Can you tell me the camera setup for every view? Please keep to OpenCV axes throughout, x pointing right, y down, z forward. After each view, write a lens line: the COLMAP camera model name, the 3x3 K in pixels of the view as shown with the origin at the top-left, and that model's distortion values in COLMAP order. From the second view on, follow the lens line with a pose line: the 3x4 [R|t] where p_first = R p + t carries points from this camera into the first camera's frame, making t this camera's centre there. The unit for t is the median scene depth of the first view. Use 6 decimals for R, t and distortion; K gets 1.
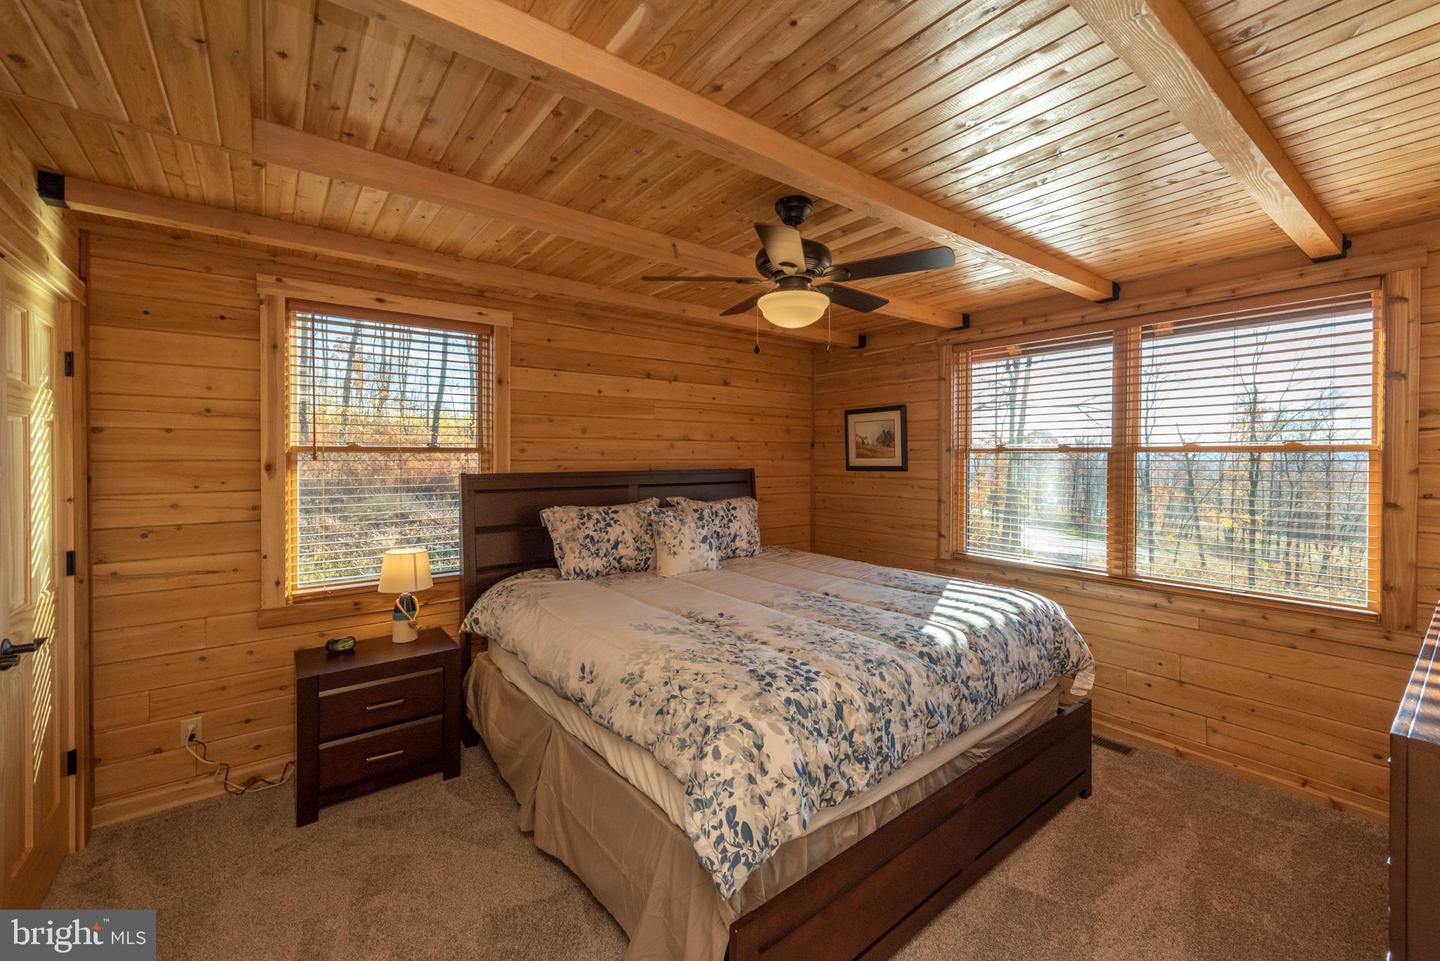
lens RADIAL K [[578.3, 0, 715.1], [0, 578.3, 467.3], [0, 0, 1]] dist [0.016702, -0.000335]
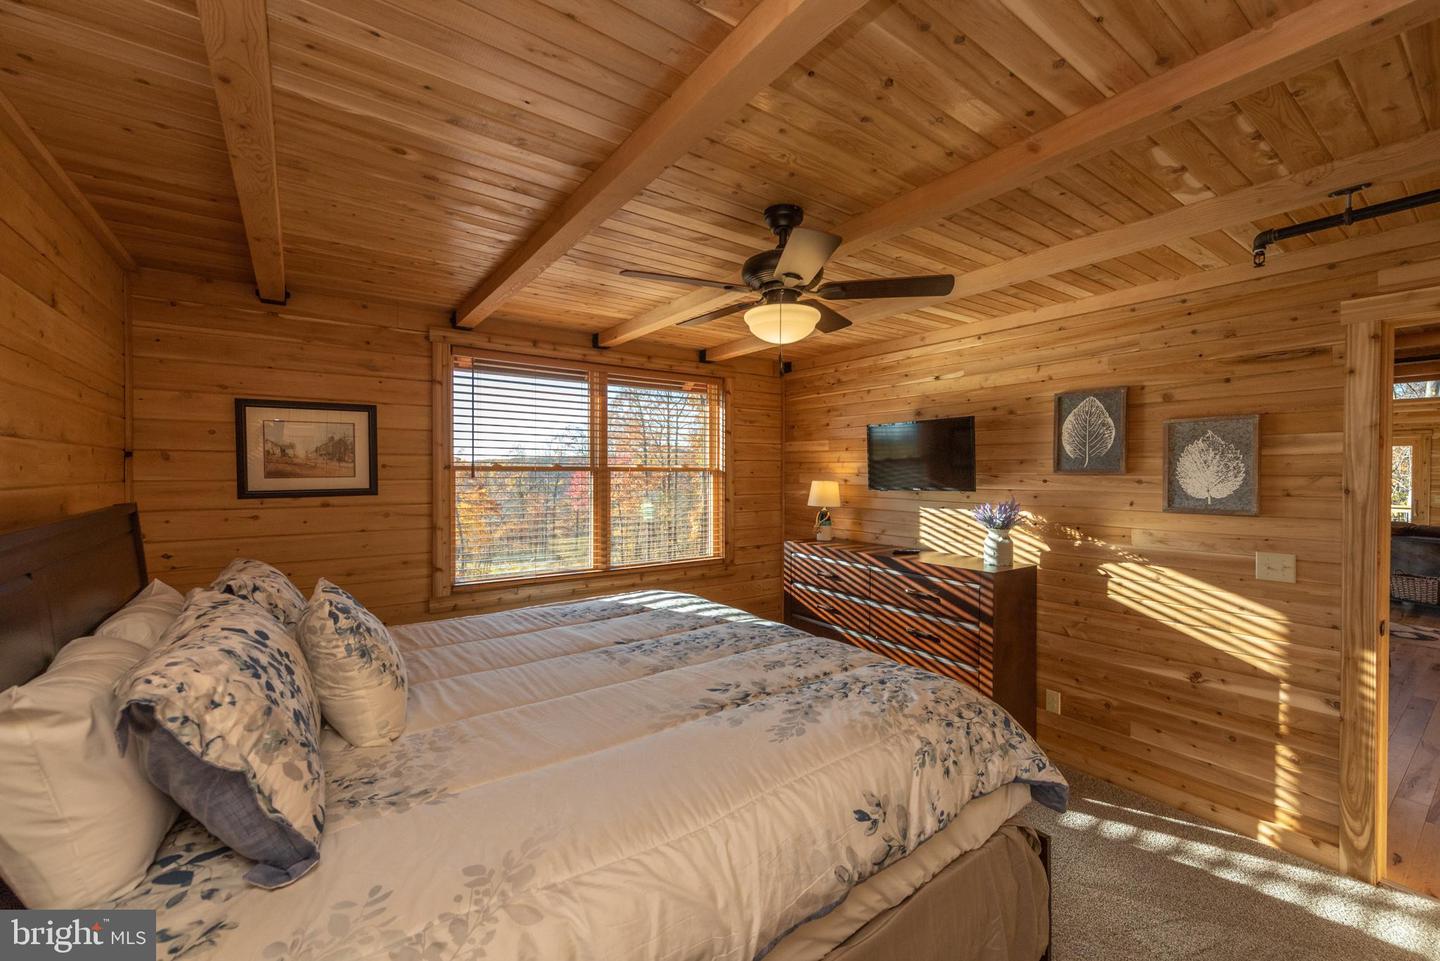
lens RADIAL K [[578.3, 0, 724.1], [0, 578.3, 476.9], [0, 0, 1]] dist [0.016702, -0.000335]
pose [[0.020633, -0.009435, 0.999743, -0.629287], [0.016383, 0.999824, 0.009097, -0.024434], [-0.999653, 0.016191, 0.020784, 0.822460]]
